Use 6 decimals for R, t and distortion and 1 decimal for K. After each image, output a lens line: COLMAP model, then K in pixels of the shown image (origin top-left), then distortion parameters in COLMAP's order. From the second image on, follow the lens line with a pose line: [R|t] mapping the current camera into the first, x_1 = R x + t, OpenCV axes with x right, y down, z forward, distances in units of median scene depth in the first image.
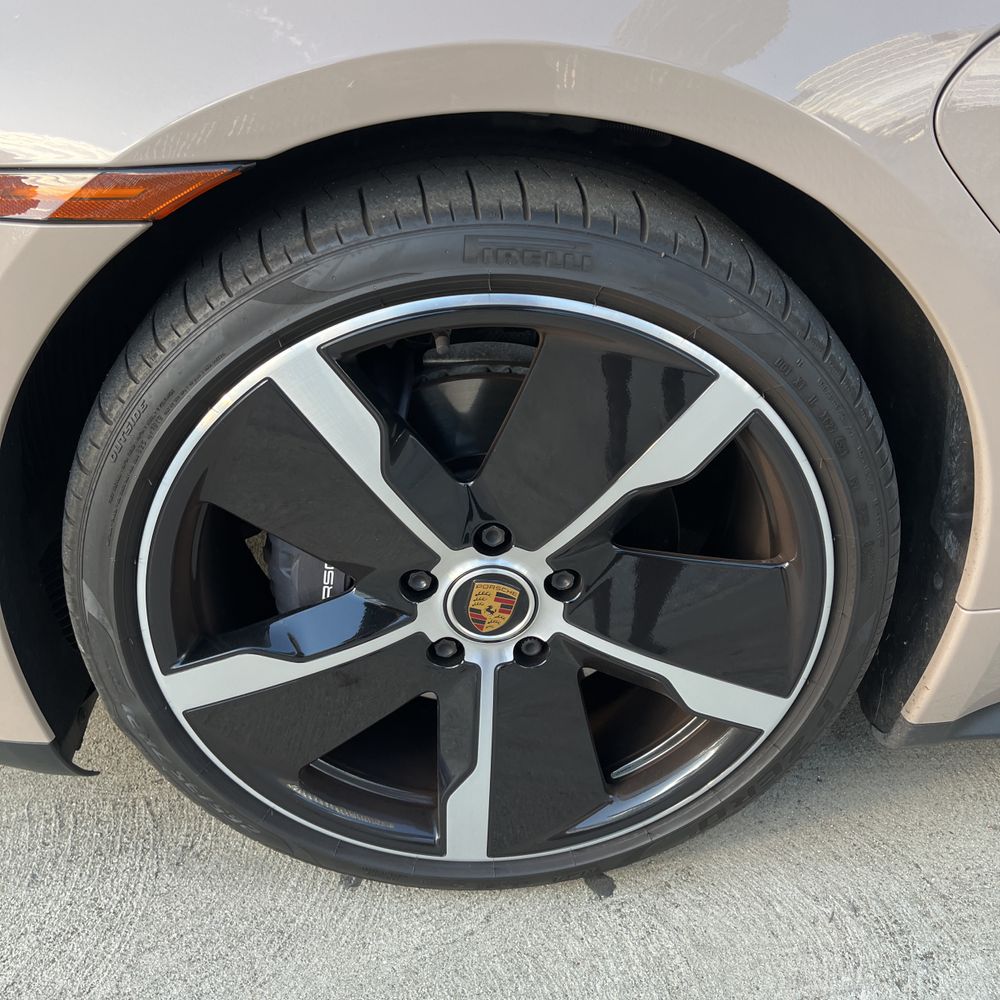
lens RADIAL K [[1001.3, 0, 501.0], [0, 1001.3, 486.0], [0, 0, 1]] dist [0.027184, -0.020063]
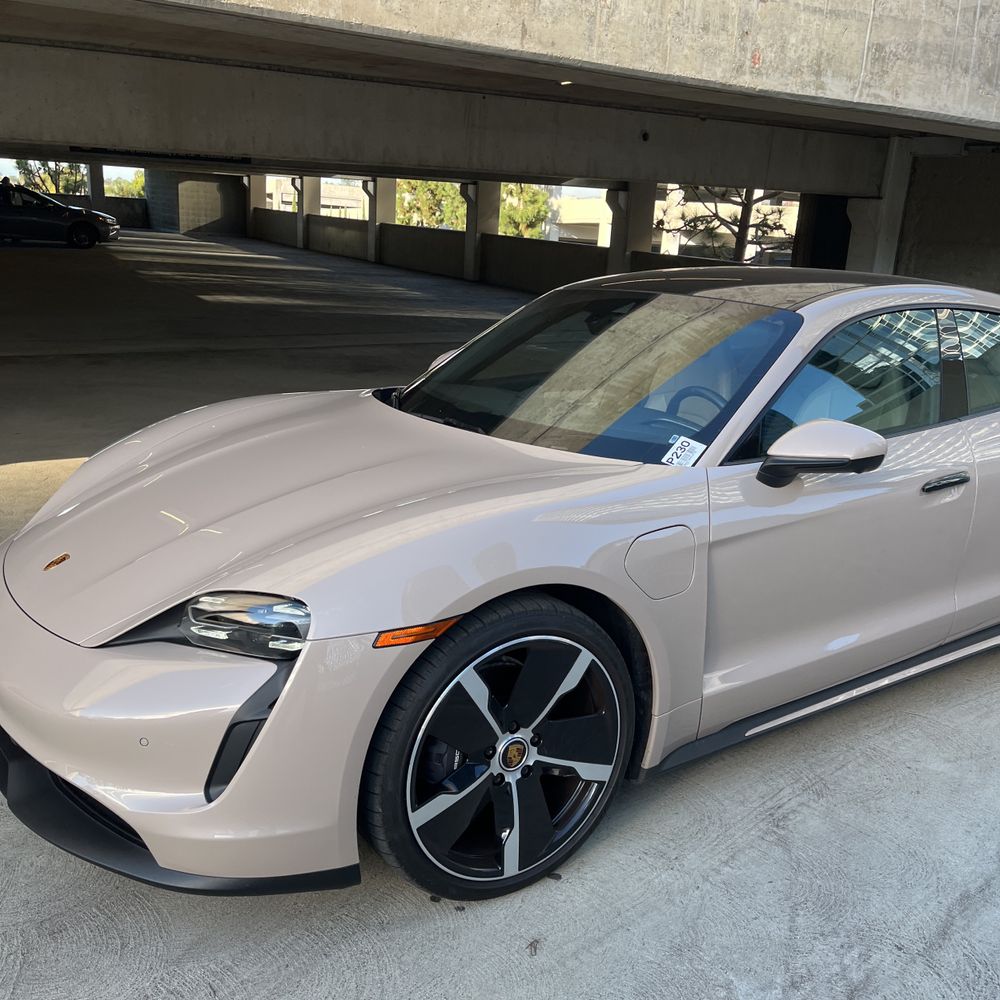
lens RADIAL K [[999.1, 0, 494.8], [0, 999.1, 481.8], [0, 0, 1]] dist [0.026020, -0.021880]
pose [[0.870662, -0.112968, 0.478734, -1.222157], [0.241714, 0.945912, -0.216390, -0.001087], [-0.428395, 0.304119, 0.850875, -1.417250]]
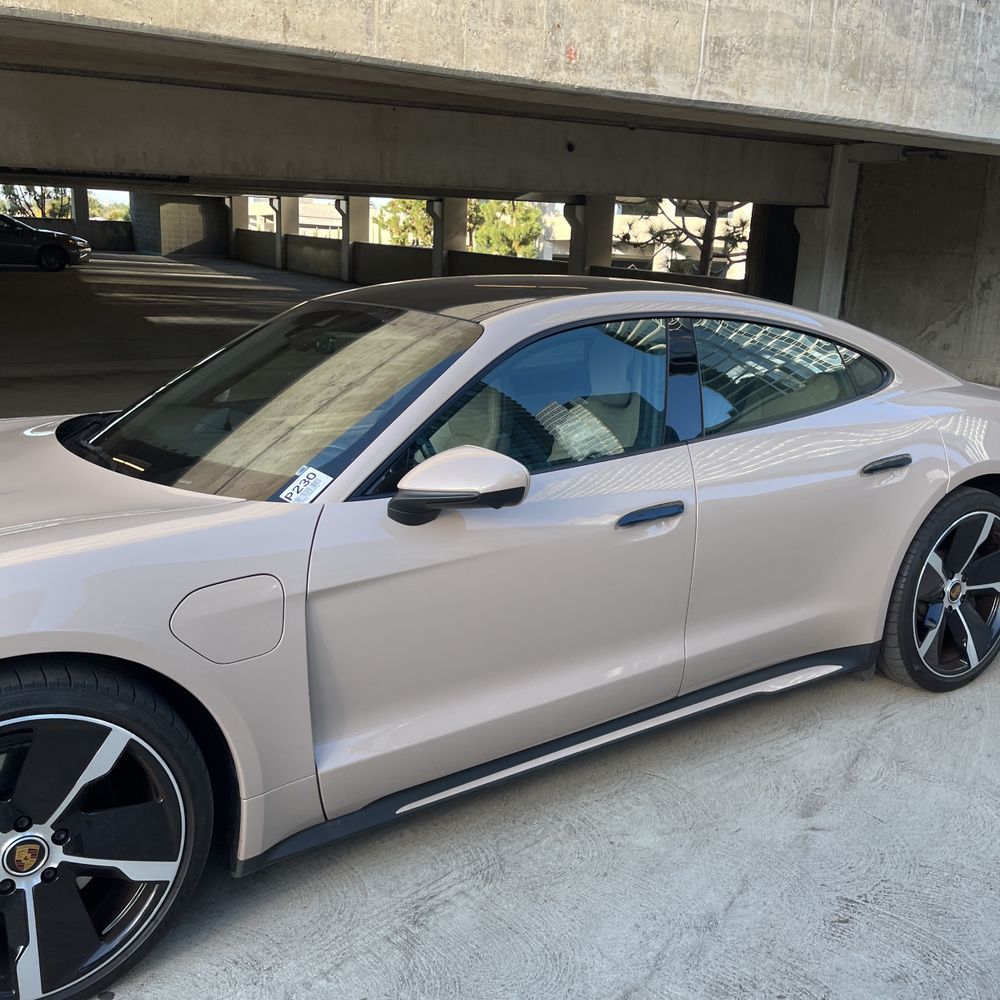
lens RADIAL K [[998.4, 0, 498.0], [0, 998.4, 482.7], [0, 0, 1]] dist [0.034333, -0.028783]
pose [[0.873205, -0.116755, 0.473161, -0.054923], [0.252335, 0.938922, -0.233993, 0.127320], [-0.416941, 0.323719, 0.849333, -1.544965]]
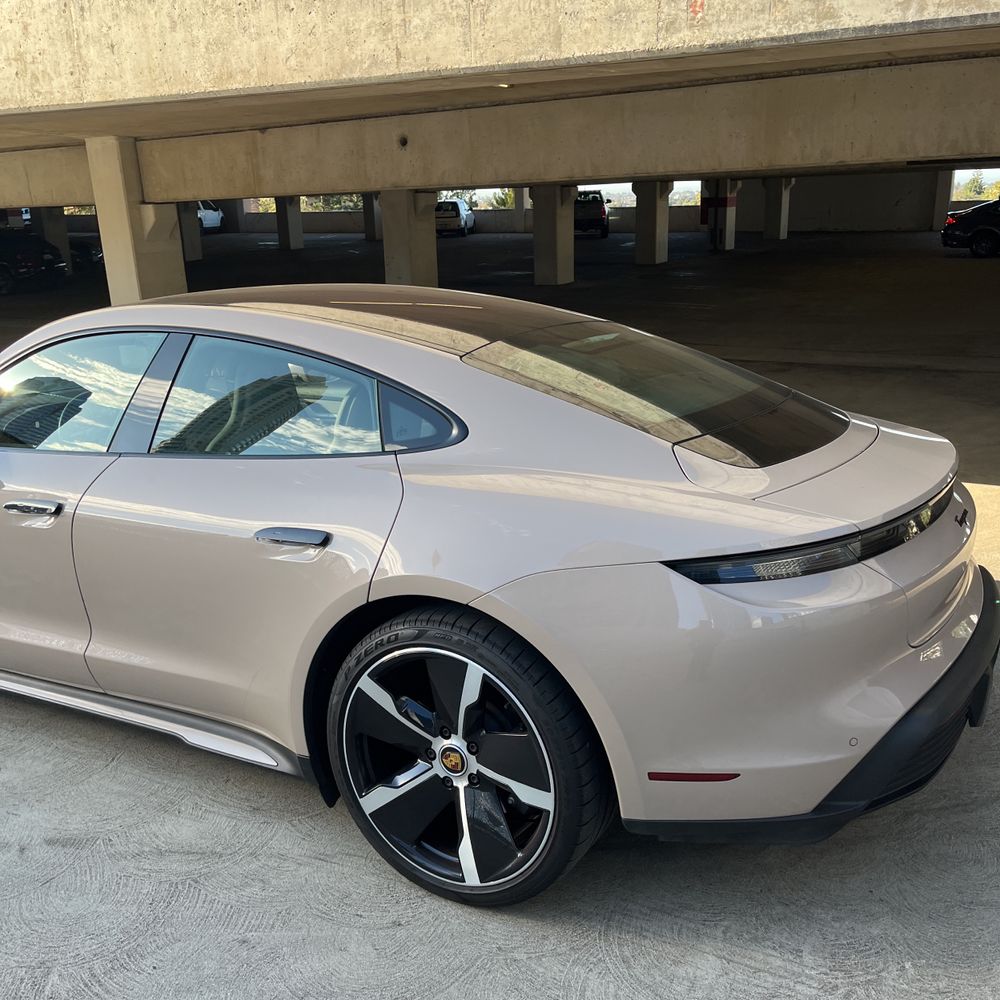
lens RADIAL K [[1001.3, 0, 501.0], [0, 1001.3, 486.0], [0, 0, 1]] dist [0.027184, -0.020063]
pose [[0.841848, 0.098748, -0.530604, 4.807056], [-0.248616, 0.943554, -0.218851, -0.084786], [0.479043, 0.316156, 0.818879, -1.186928]]
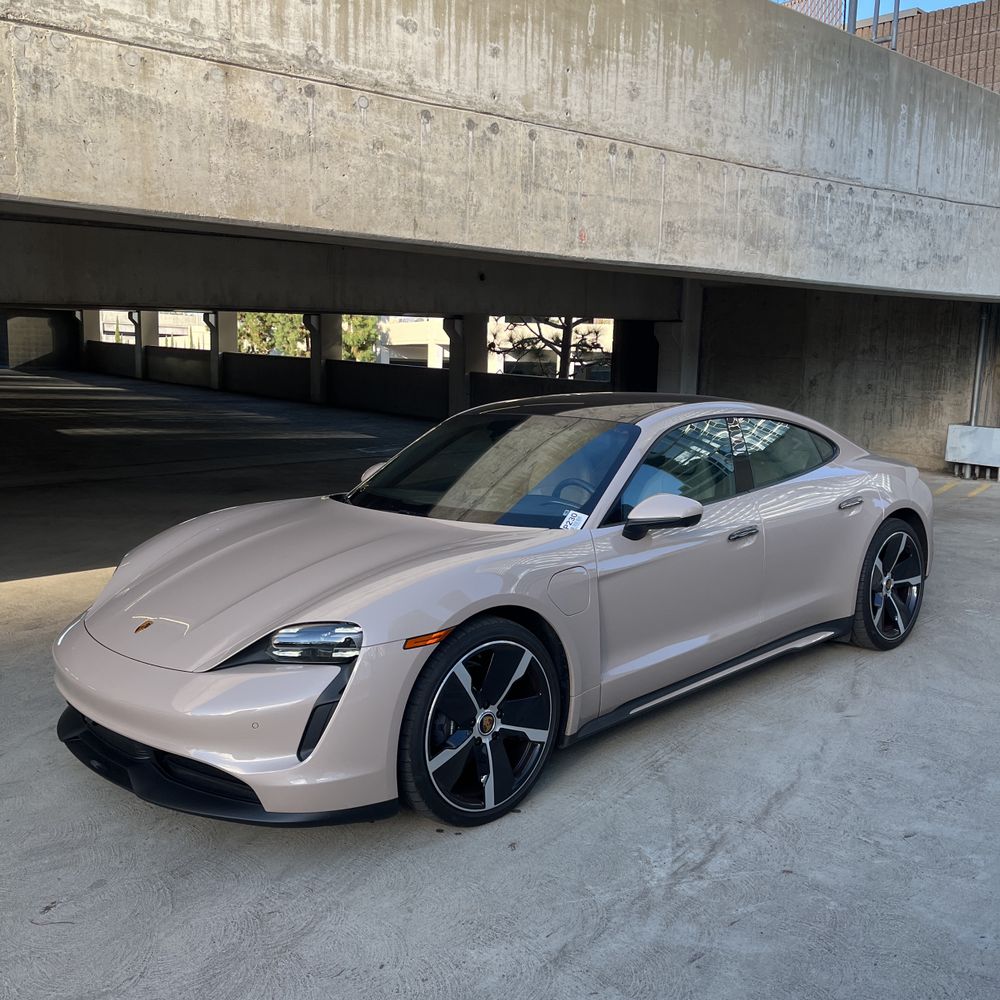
lens RADIAL K [[996.1, 0, 493.0], [0, 996.1, 480.1], [0, 0, 1]] dist [0.031007, -0.029355]
pose [[0.774290, -0.102580, 0.624461, -2.339998], [0.341505, 0.898488, -0.275850, 0.348091], [-0.532775, 0.426845, 0.730722, -2.285857]]
